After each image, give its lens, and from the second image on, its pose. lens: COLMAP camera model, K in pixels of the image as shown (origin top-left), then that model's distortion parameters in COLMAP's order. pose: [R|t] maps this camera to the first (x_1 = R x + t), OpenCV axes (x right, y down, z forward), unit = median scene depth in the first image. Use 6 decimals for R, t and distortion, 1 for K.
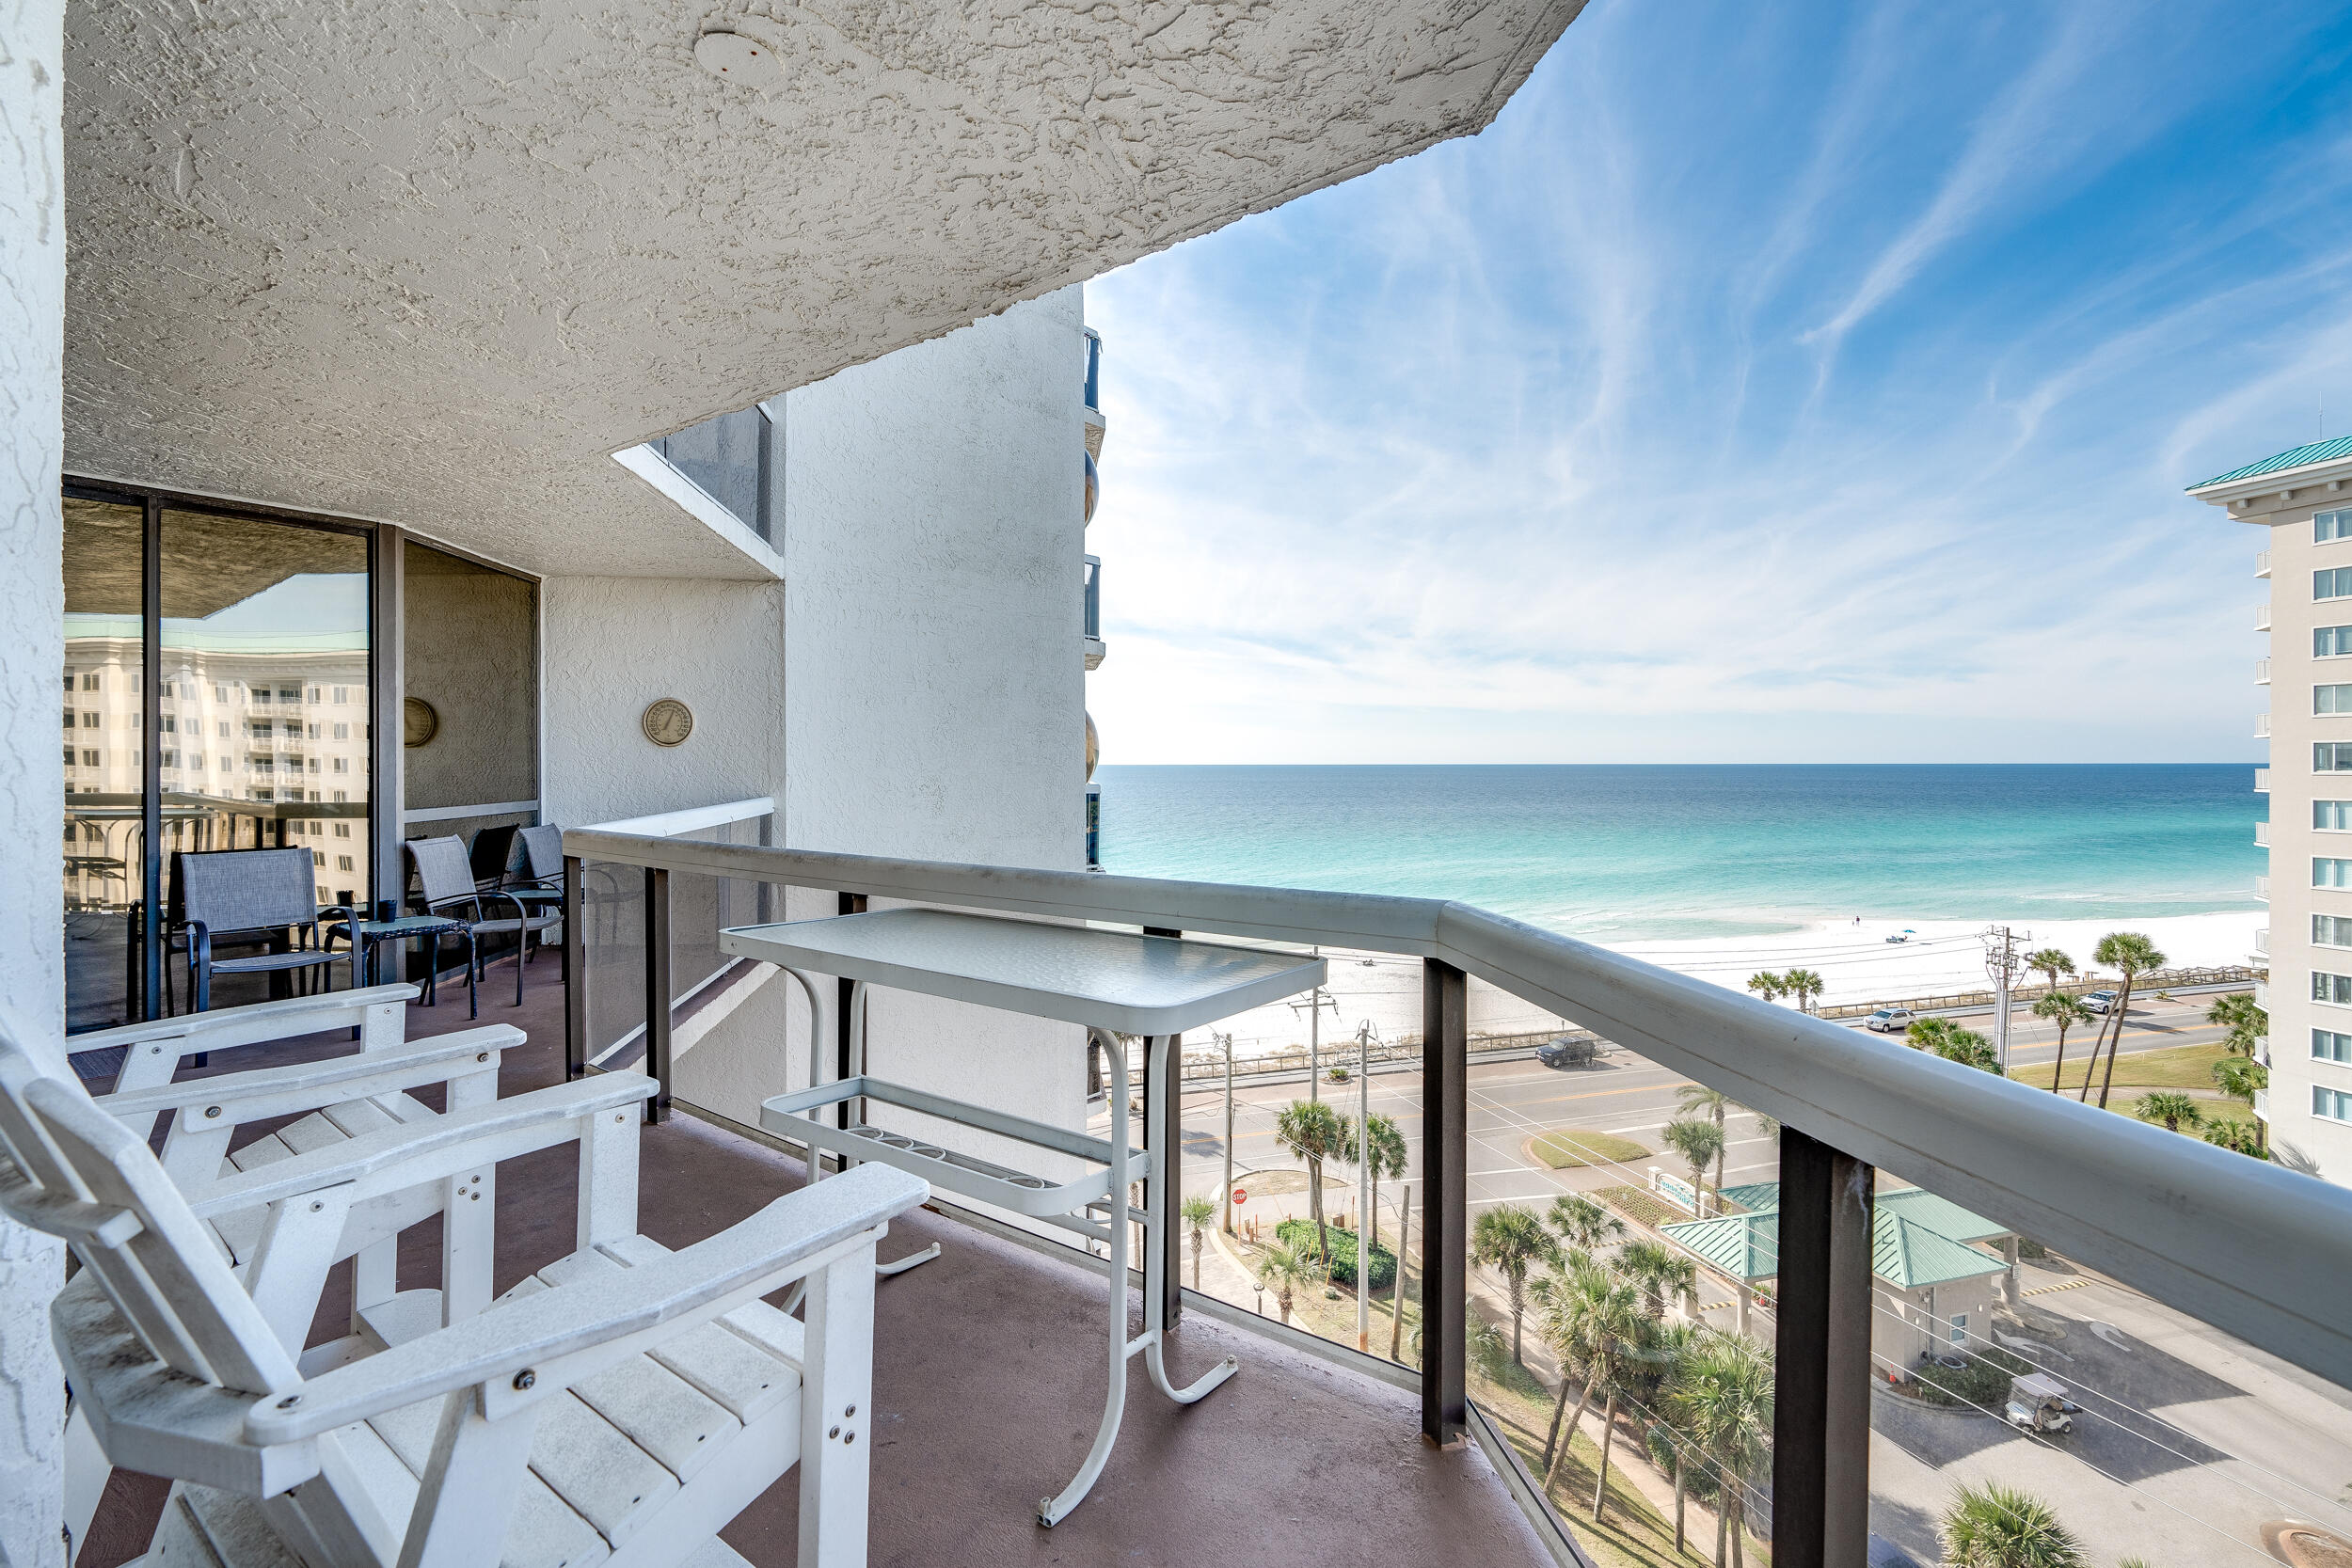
lens RADIAL K [[1082.0, 0, 1185.5], [0, 1082.0, 765.4], [0, 0, 1]] dist [0.000375, 0.001593]
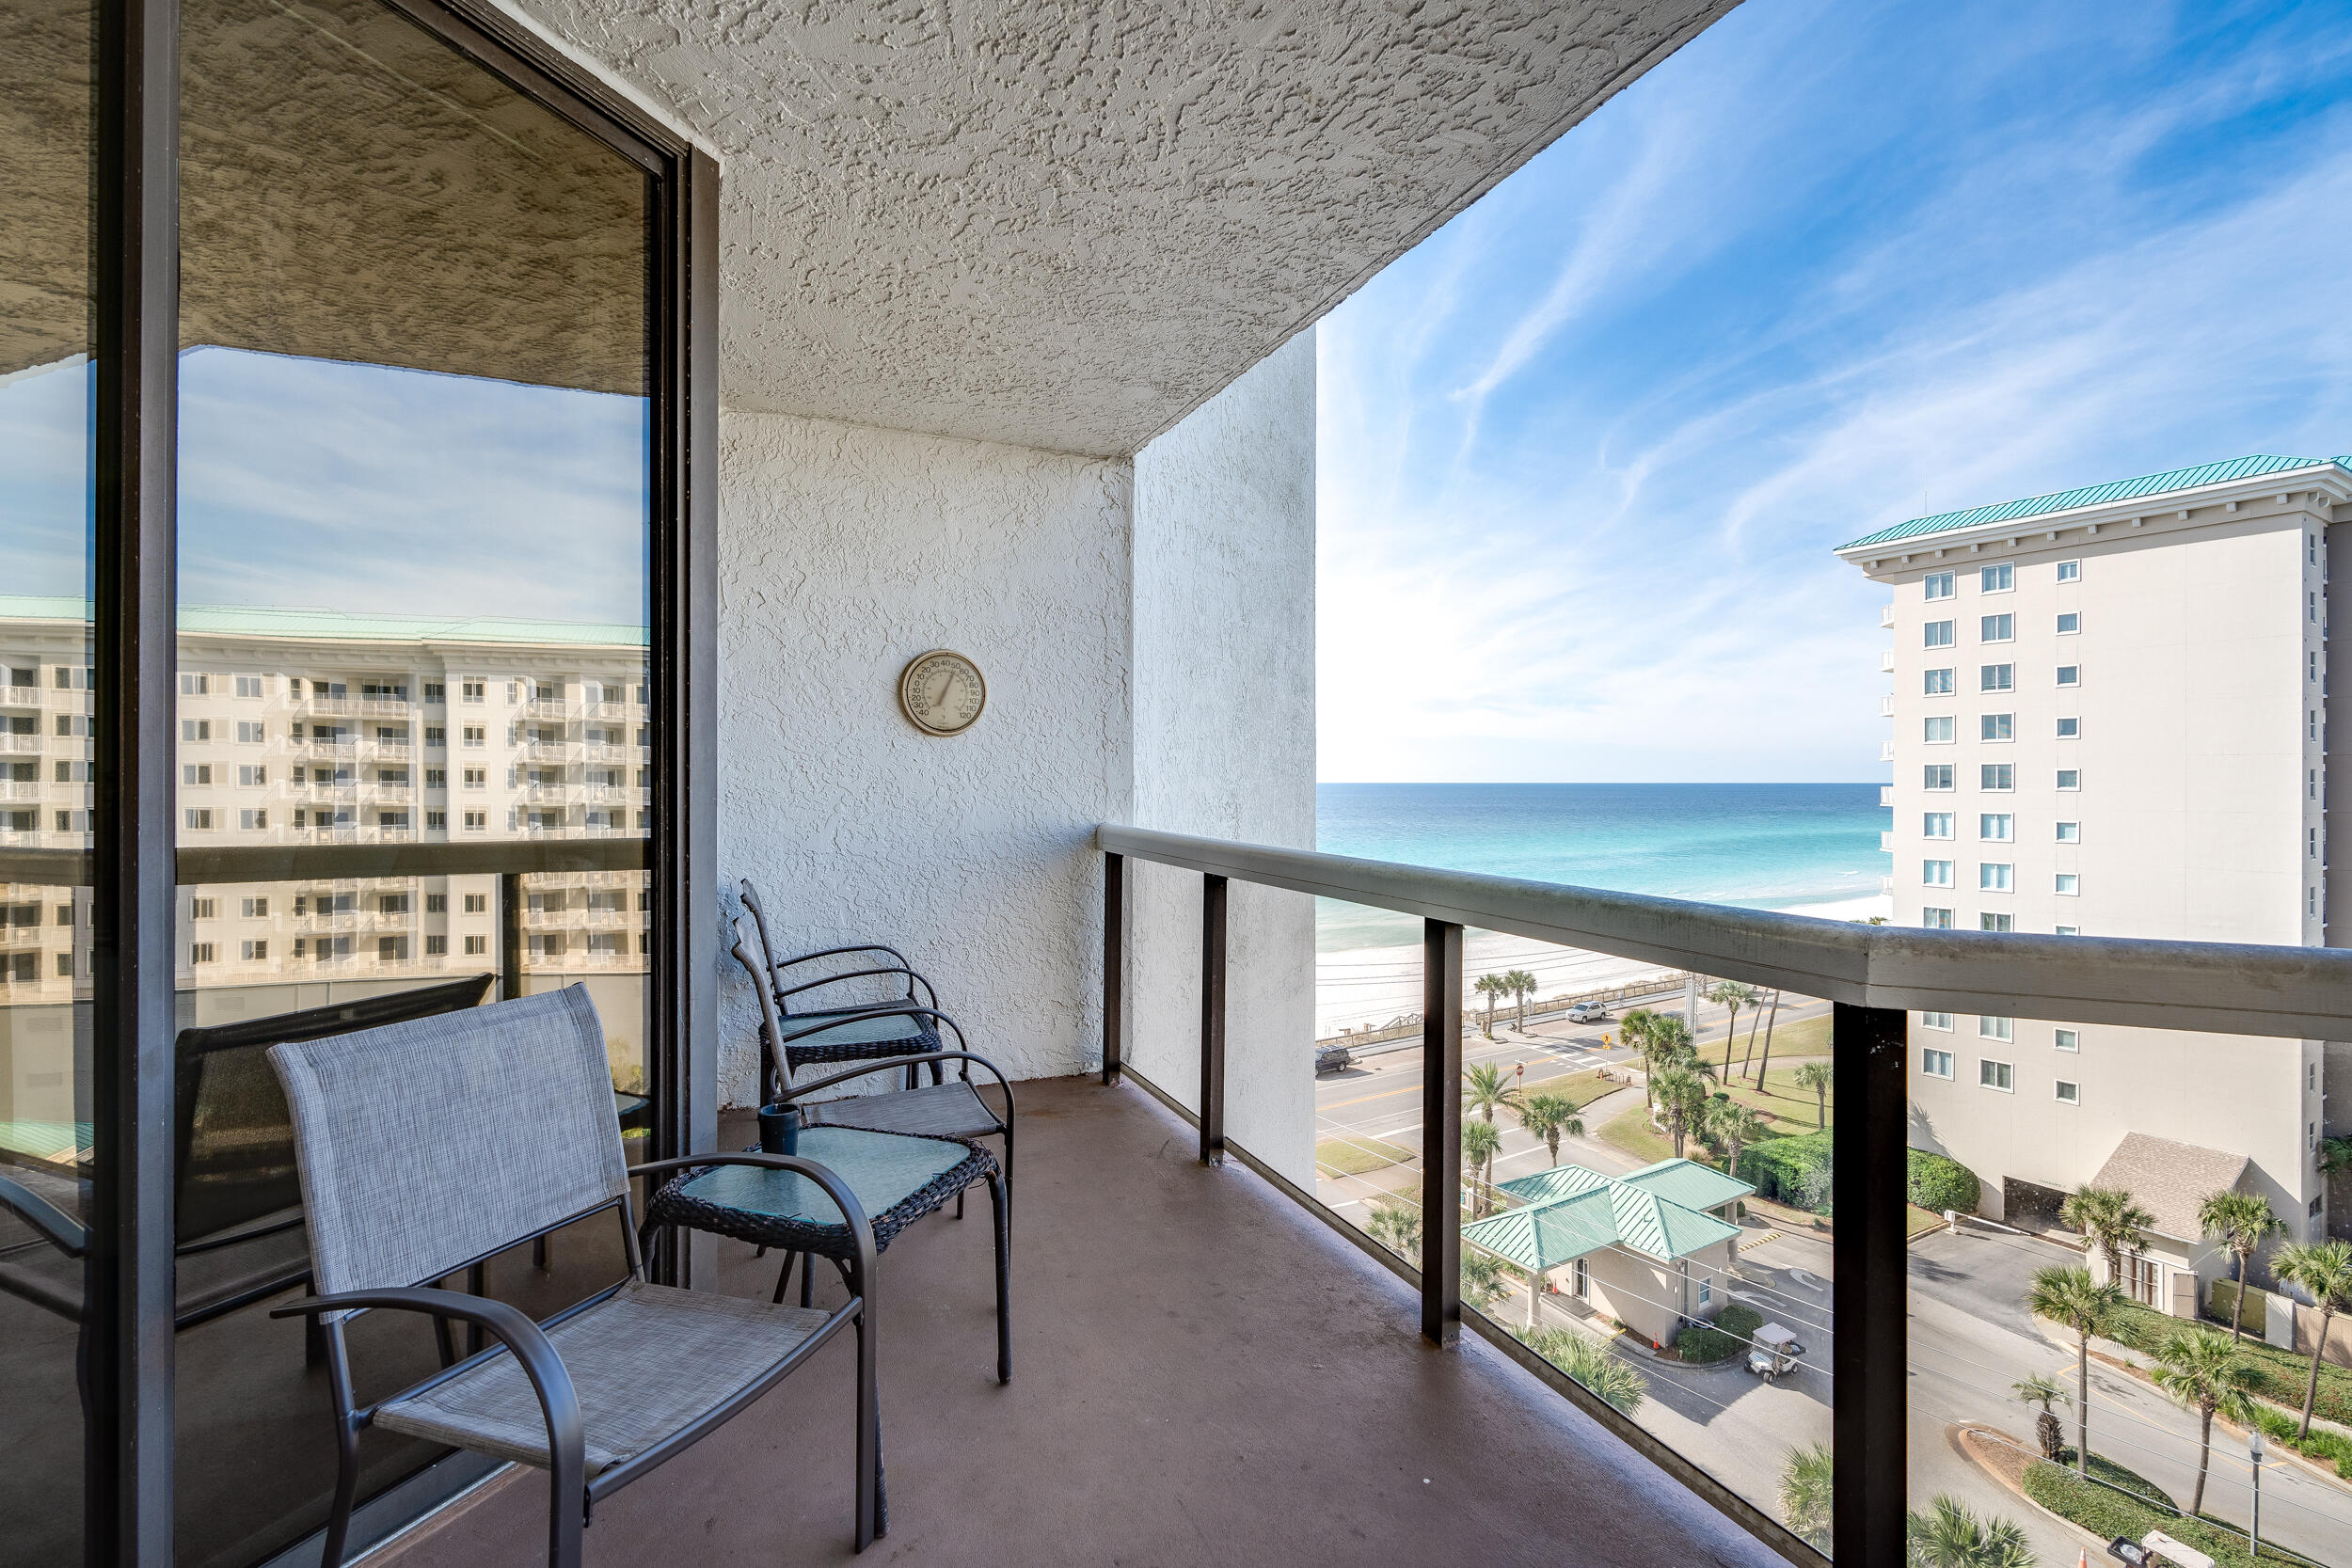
lens RADIAL K [[1073.4, 0, 1176.0], [0, 1073.4, 784.0], [0, 0, 1]] dist [0.000501, 0.000699]
pose [[0.961843, 0.000254, 0.273602, -0.105196], [-0.000020, 1.000000, -0.000857, 0.001549], [-0.273602, 0.000819, 0.961843, 0.088852]]
